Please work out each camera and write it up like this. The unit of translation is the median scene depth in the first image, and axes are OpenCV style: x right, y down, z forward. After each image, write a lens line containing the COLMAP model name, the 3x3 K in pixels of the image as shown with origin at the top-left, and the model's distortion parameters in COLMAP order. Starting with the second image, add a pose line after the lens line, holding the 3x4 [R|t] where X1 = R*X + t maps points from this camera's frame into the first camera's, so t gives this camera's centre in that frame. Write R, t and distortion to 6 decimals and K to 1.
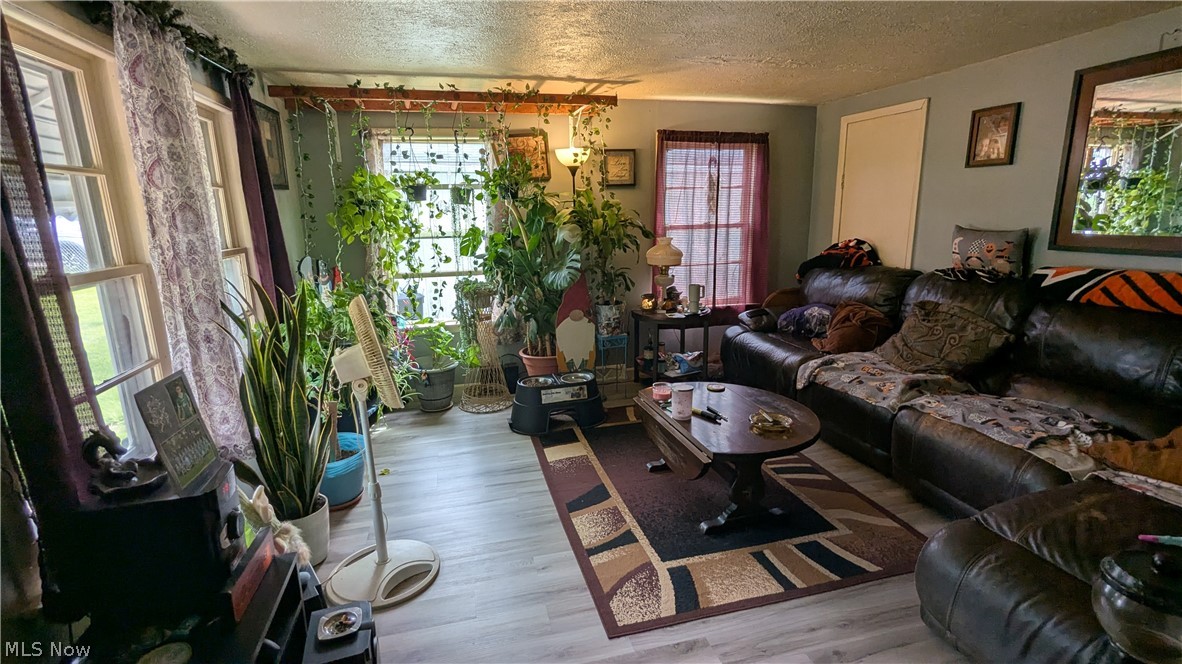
lens RADIAL K [[560.1, 0, 593.8], [0, 560.1, 330.3], [0, 0, 1]] dist [-0.001565, 0.001060]
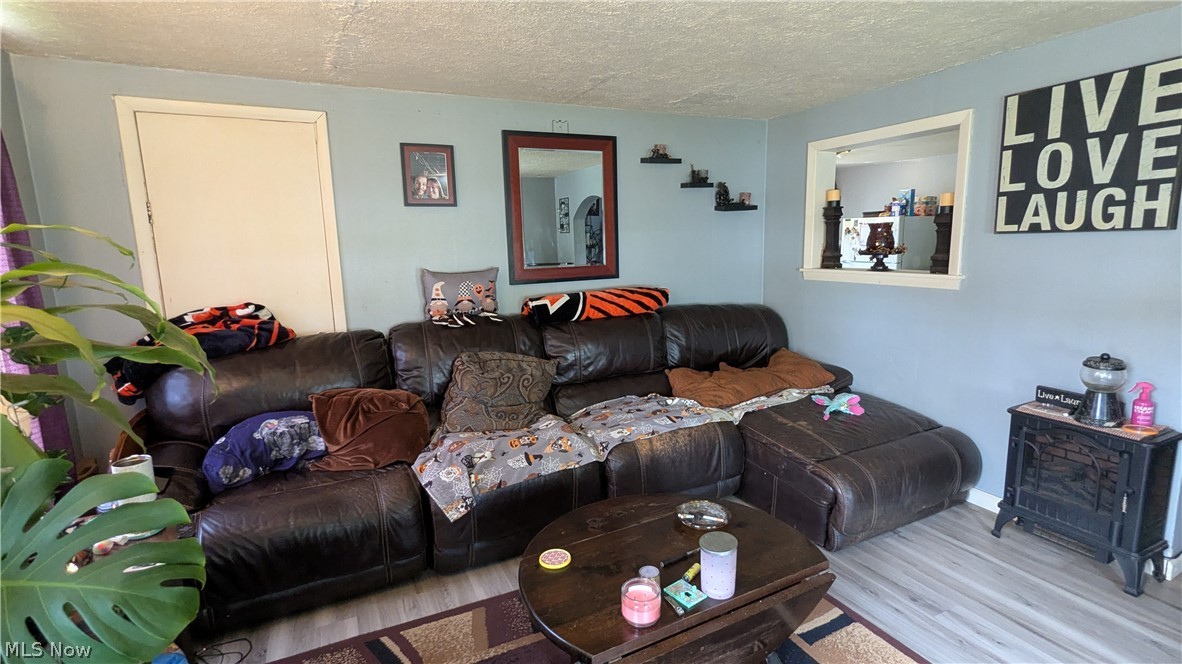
lens RADIAL K [[560.1, 0, 593.8], [0, 560.1, 330.3], [0, 0, 1]] dist [-0.001565, 0.001060]
pose [[-0.196325, -0.139337, 0.970588, -0.303610], [0.236786, 0.953820, 0.184825, -0.212018], [-0.951519, 0.266108, -0.154265, 0.979495]]
